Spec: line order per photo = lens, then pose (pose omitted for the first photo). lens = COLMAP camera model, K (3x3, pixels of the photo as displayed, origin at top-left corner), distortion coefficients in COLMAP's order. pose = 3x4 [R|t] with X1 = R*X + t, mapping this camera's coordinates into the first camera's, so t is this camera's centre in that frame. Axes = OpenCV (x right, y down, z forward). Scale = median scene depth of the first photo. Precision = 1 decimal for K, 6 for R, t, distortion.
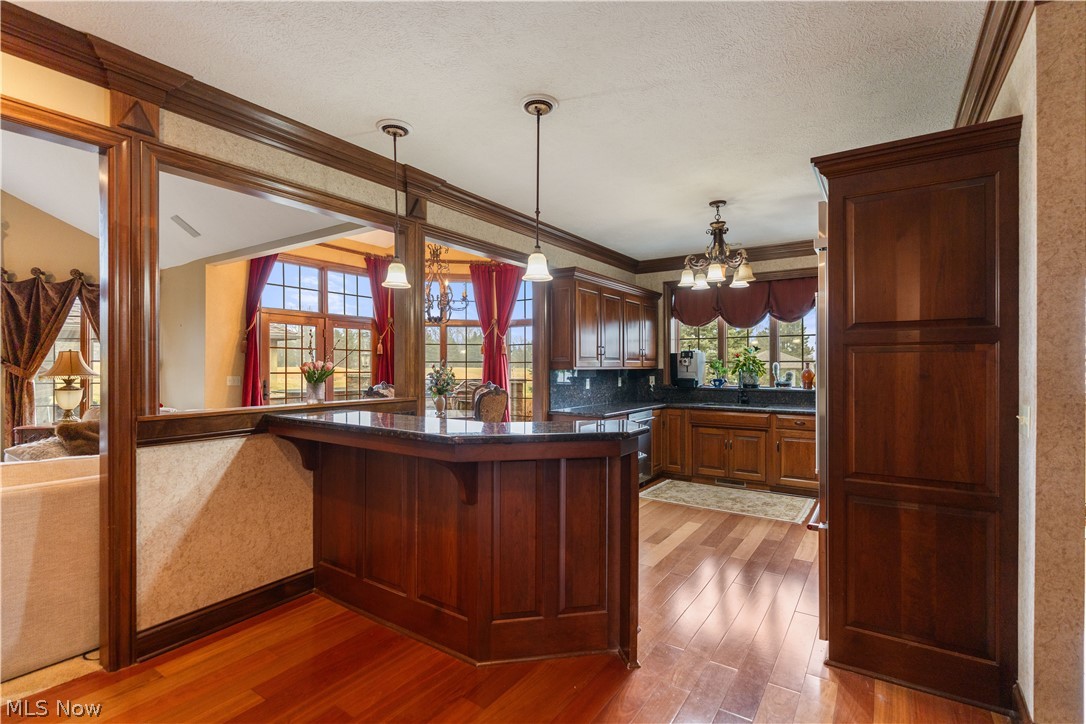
lens RADIAL K [[489.2, 0, 523.9], [0, 489.2, 365.3], [0, 0, 1]] dist [0.003190, 0.000858]
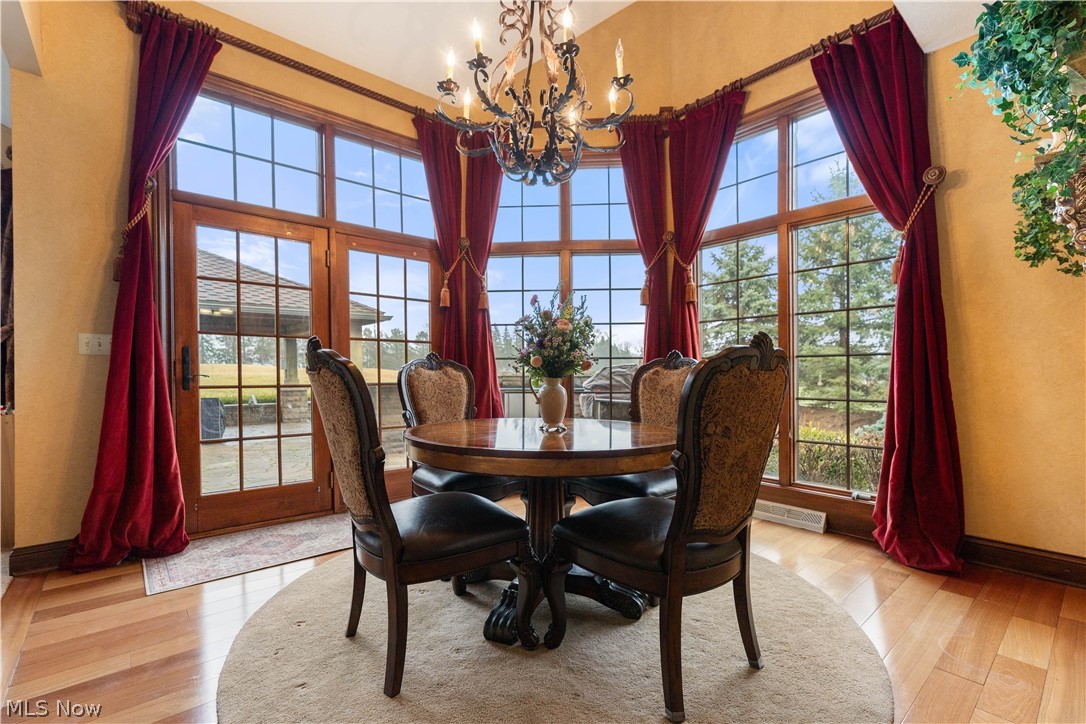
lens RADIAL K [[488.4, 0, 533.9], [0, 488.4, 380.7], [0, 0, 1]] dist [-0.016019, 0.000682]
pose [[0.971902, 0.002482, -0.235373, -0.092275], [0.003271, 0.999705, 0.024051, 0.049851], [0.235364, -0.024145, 0.971607, 0.597535]]
